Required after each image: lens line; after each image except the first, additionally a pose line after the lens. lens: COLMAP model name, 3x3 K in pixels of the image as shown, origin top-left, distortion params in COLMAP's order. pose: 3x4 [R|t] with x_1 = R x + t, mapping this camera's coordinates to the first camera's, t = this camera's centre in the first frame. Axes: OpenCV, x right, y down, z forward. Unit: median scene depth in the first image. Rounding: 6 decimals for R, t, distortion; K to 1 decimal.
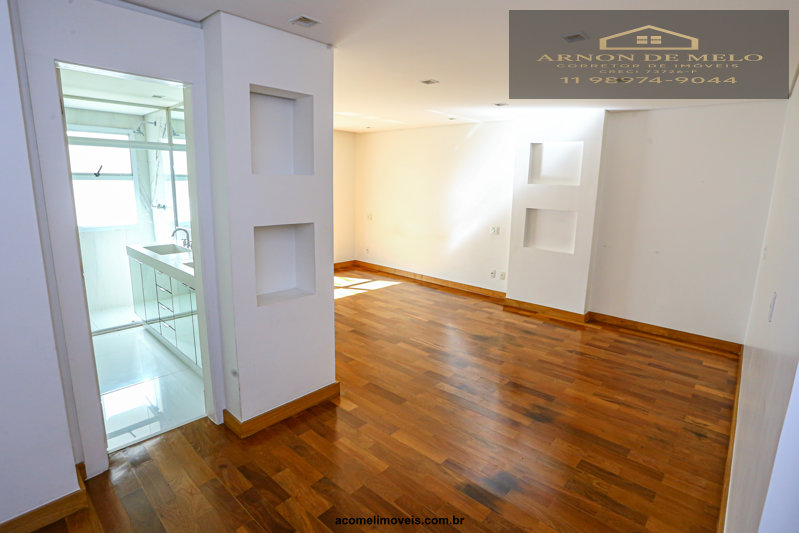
lens RADIAL K [[399.8, 0, 398.4], [0, 399.8, 259.6], [0, 0, 1]] dist [-0.069548, 0.026917]
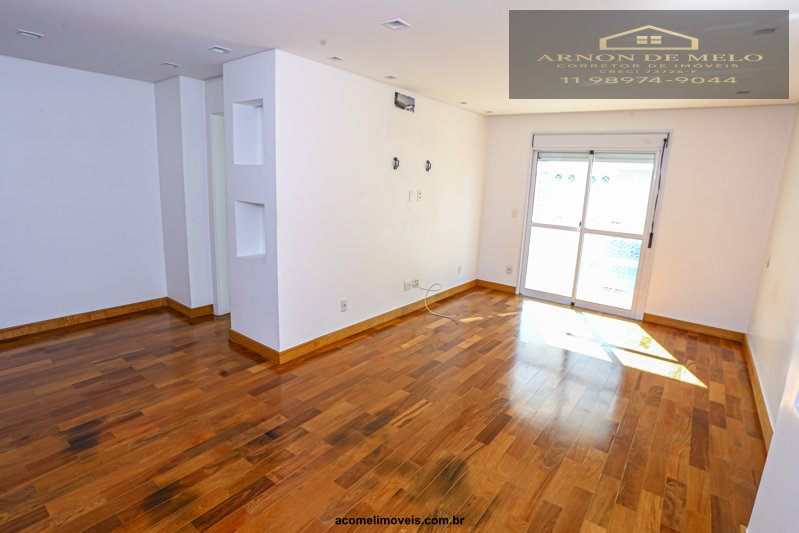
lens RADIAL K [[399.7, 0, 404.2], [0, 399.7, 258.0], [0, 0, 1]] dist [-0.070549, 0.023653]
pose [[0.107639, 0.175741, -0.978534, 1.008037], [-0.229250, 0.962115, 0.147575, -0.204215], [0.967398, 0.208444, 0.143850, 1.244291]]
